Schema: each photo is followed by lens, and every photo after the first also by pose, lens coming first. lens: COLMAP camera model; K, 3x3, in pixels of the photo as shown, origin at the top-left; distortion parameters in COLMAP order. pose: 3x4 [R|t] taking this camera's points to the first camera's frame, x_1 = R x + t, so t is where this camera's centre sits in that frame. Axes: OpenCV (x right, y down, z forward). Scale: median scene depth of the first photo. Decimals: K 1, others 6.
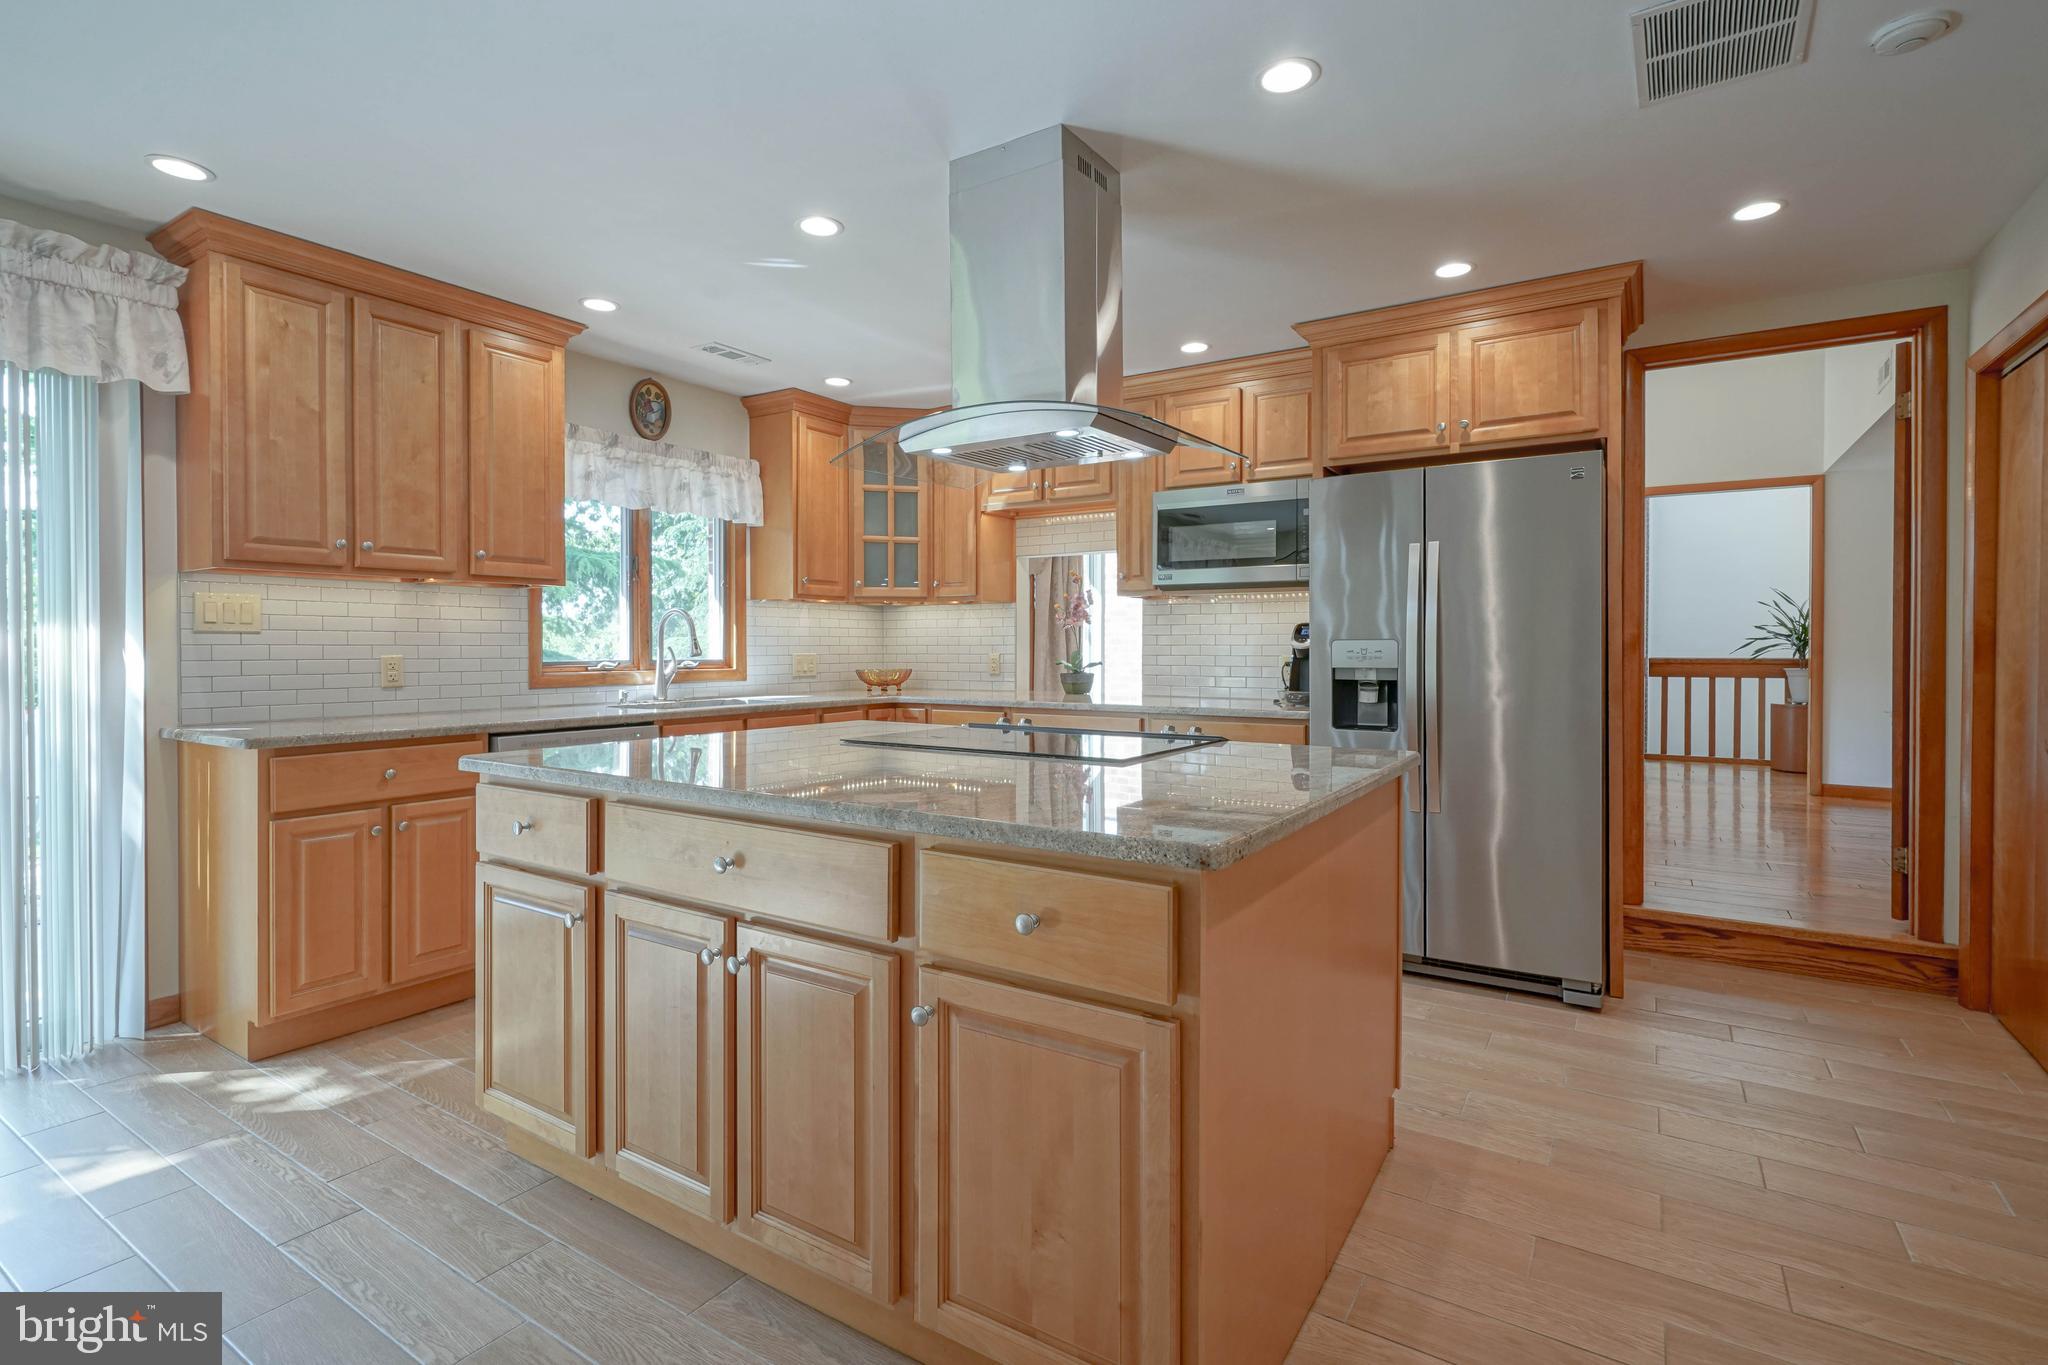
lens RADIAL K [[946.9, 0, 1022.6], [0, 946.9, 664.8], [0, 0, 1]] dist [-0.000392, 0.003036]
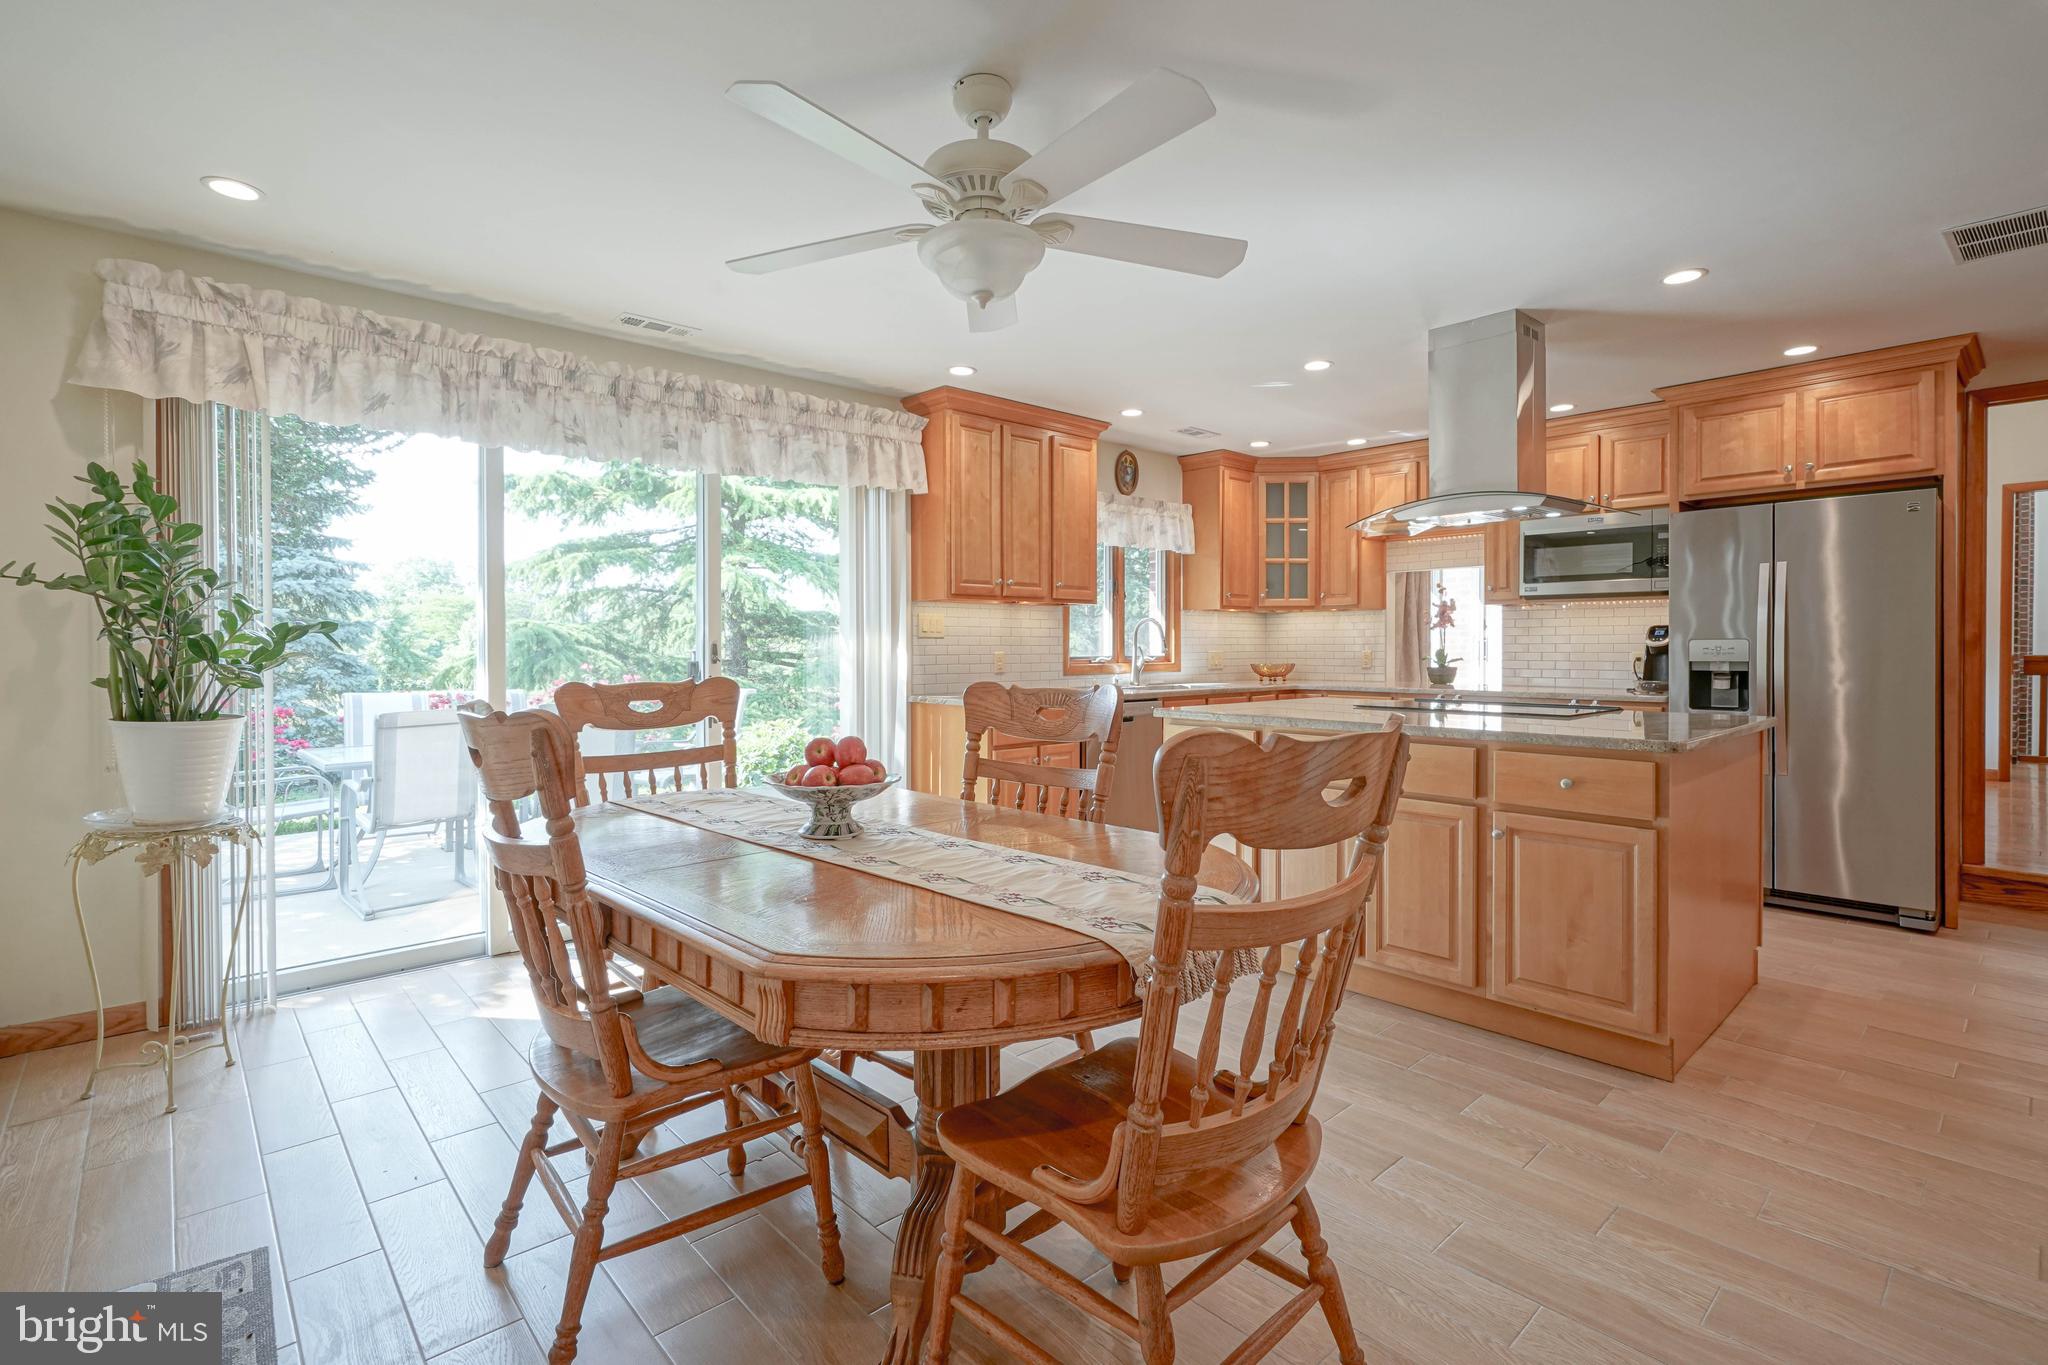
lens RADIAL K [[946.9, 0, 1064.8], [0, 946.9, 664.7], [0, 0, 1]] dist [-0.000392, 0.003036]
pose [[0.975821, 0.002285, -0.218558, -0.216505], [-0.002065, 0.999997, 0.001233, 0.007899], [0.218560, -0.000752, 0.975823, -0.431490]]
